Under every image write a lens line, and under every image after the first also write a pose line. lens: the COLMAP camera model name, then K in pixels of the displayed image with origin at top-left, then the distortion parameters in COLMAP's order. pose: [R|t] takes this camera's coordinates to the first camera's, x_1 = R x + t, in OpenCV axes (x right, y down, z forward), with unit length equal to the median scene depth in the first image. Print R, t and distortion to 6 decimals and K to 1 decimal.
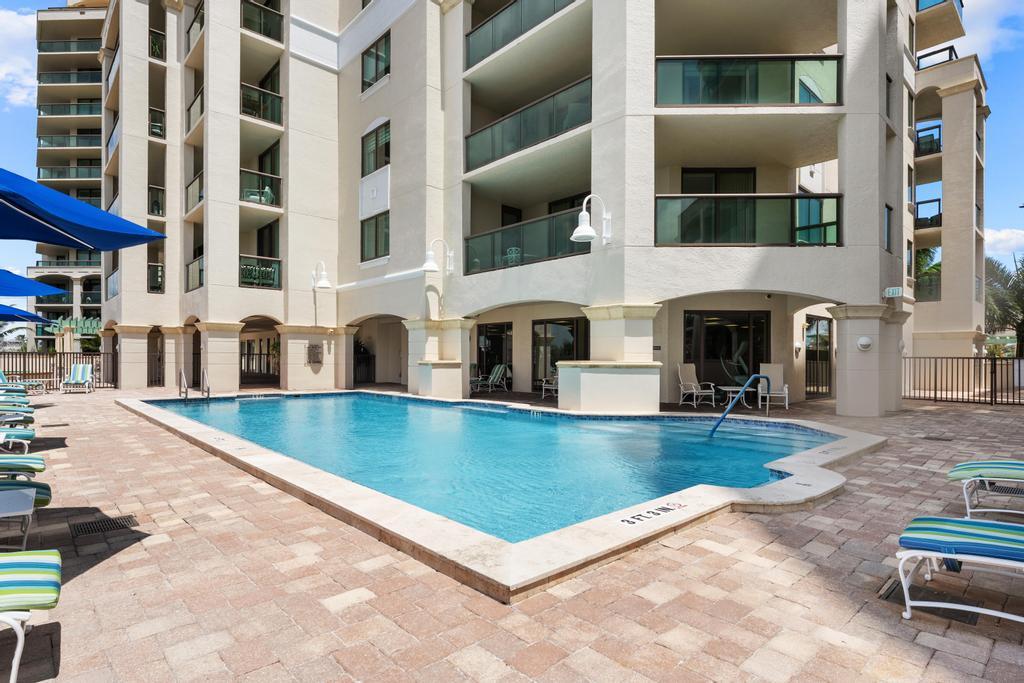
lens RADIAL K [[519.8, 0, 497.4], [0, 519.8, 363.1], [0, 0, 1]] dist [-0.003272, -0.000043]
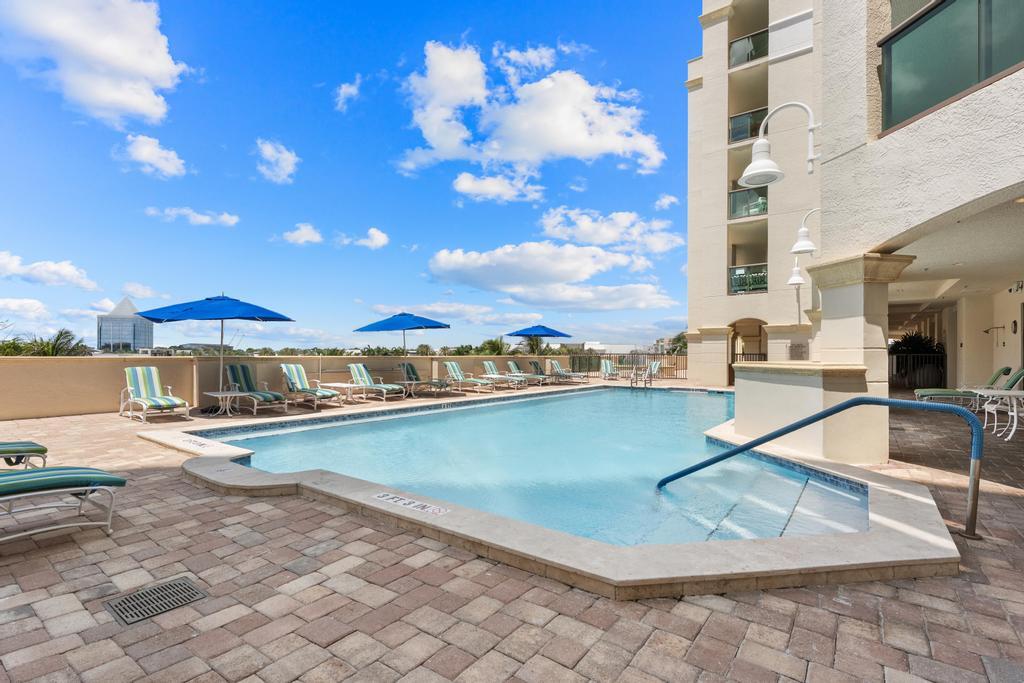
lens RADIAL K [[473.9, 0, 510.6], [0, 473.9, 345.3], [0, 0, 1]] dist [0.004526, 0.000277]
pose [[0.186974, -0.029162, -0.981932, 0.421592], [-0.009174, 0.999464, -0.031430, -0.000670], [0.982322, 0.014885, 0.186606, 0.332560]]
